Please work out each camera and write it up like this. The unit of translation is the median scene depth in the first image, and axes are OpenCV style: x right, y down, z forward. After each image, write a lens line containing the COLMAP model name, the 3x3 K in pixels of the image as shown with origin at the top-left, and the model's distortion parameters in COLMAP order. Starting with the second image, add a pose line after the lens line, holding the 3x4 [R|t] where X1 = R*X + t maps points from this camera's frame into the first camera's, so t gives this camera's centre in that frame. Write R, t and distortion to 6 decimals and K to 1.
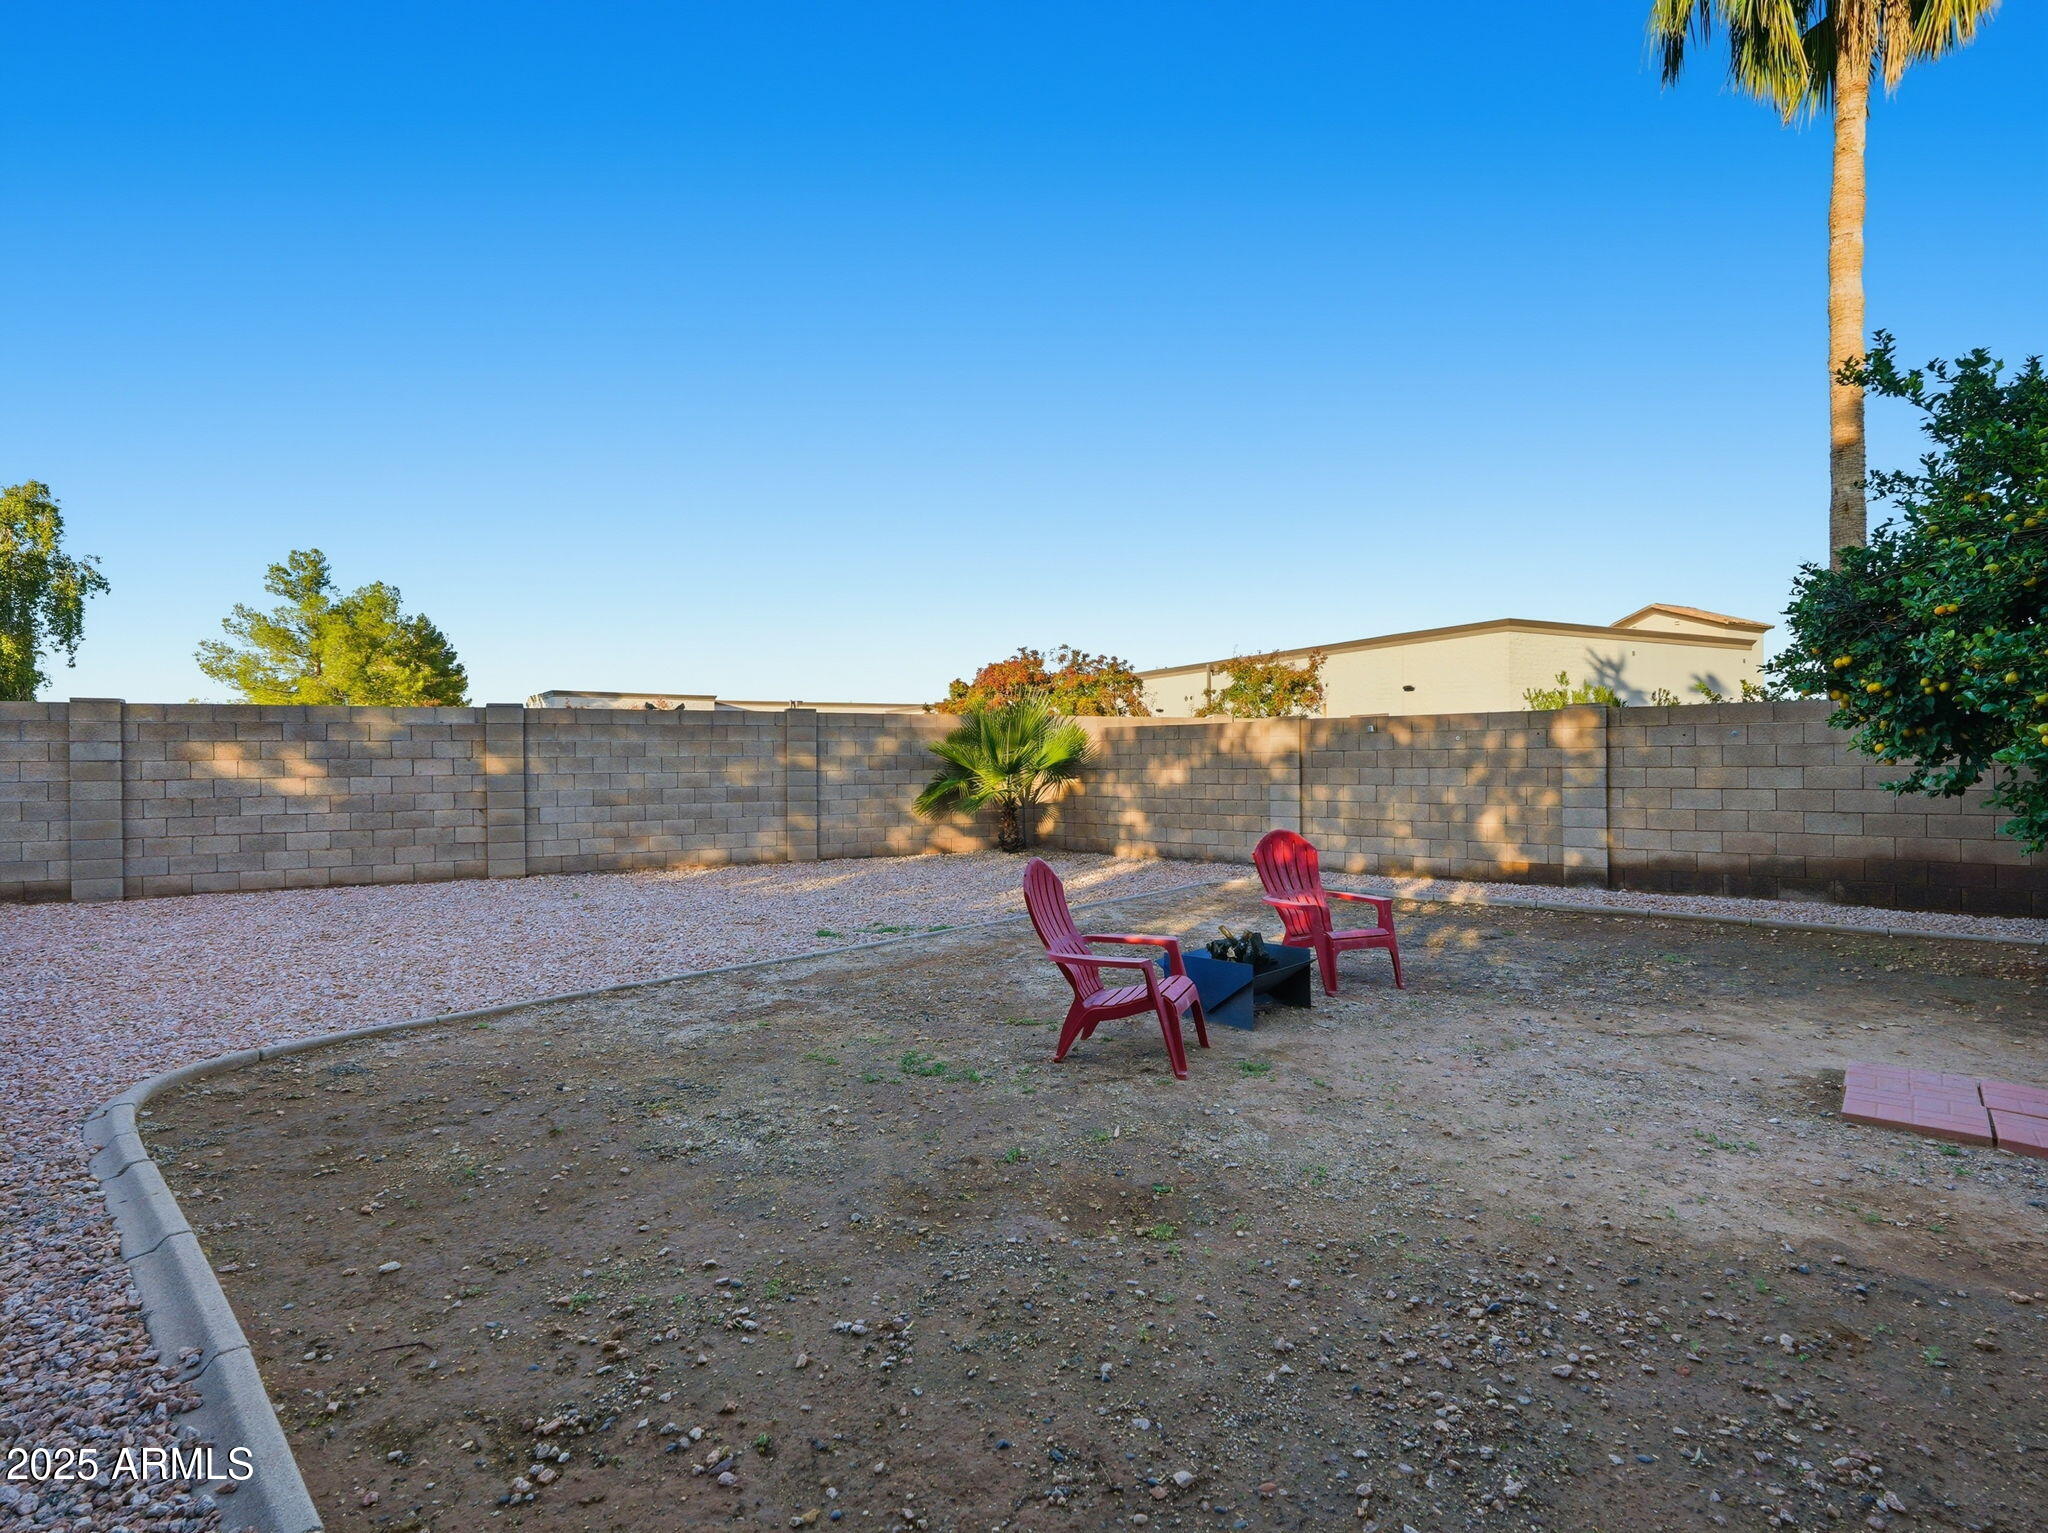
lens RADIAL K [[1025.7, 0, 1040.1], [0, 1025.7, 766.6], [0, 0, 1]] dist [0.000289, 0.002393]
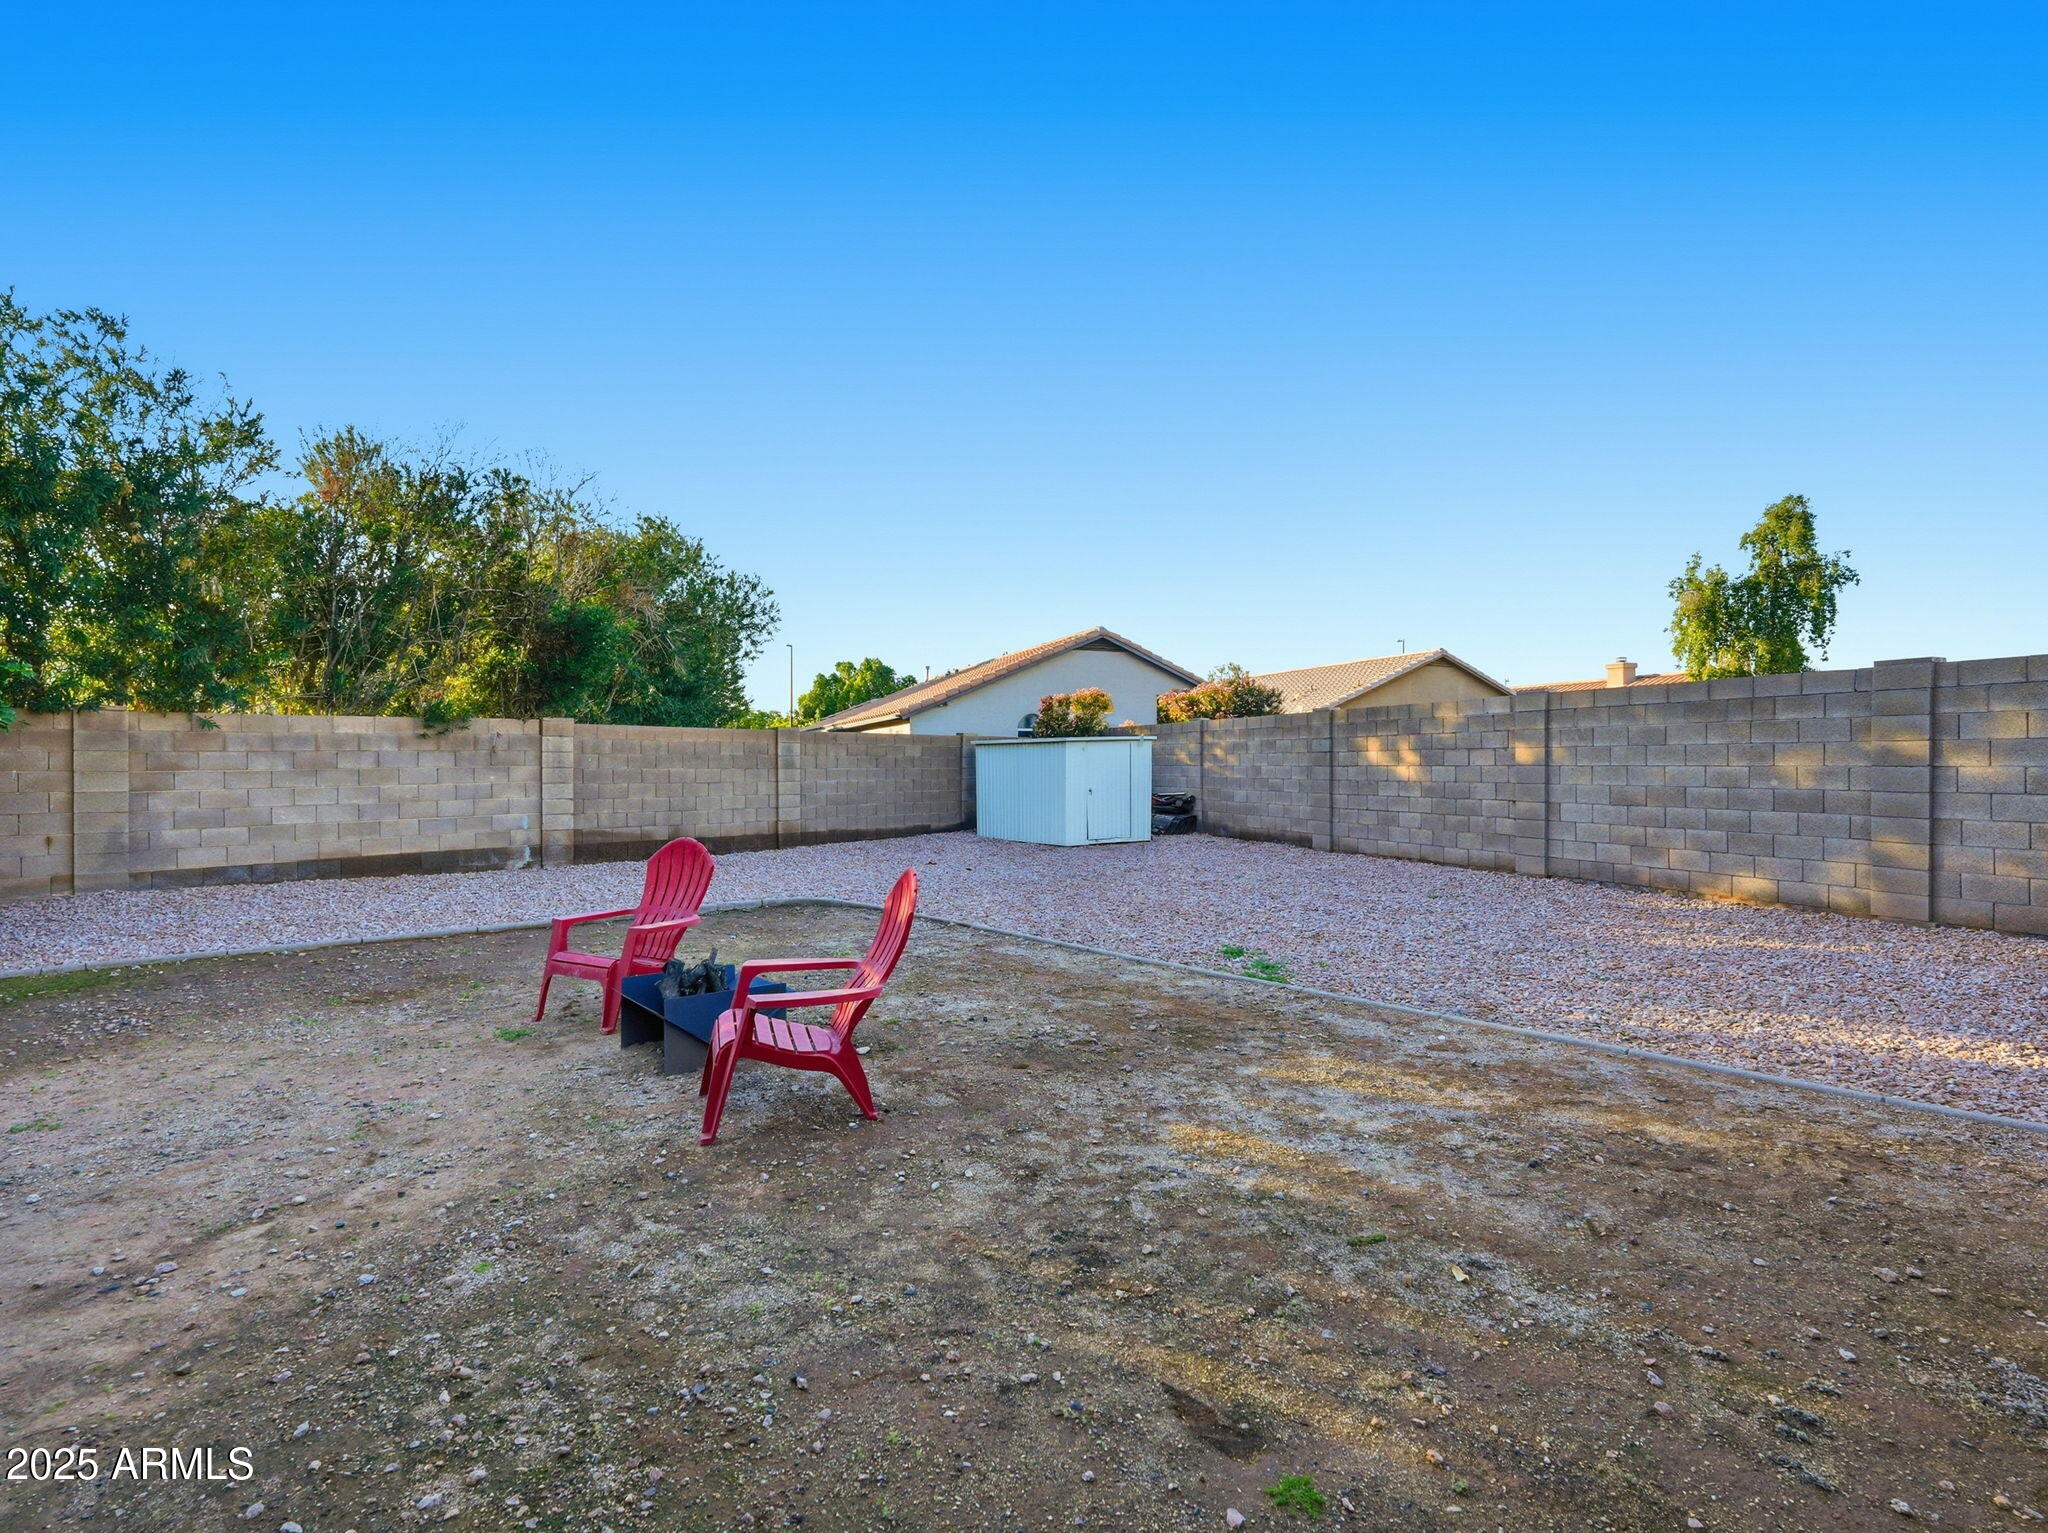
lens RADIAL K [[1025.7, 0, 1021.6], [0, 1025.7, 758.4], [0, 0, 1]] dist [0.000289, 0.002393]
pose [[-0.104995, 0.006096, -0.994454, 0.416798], [0.001935, 0.999981, 0.005925, -0.004453], [0.994471, -0.001302, -0.105005, 0.586891]]
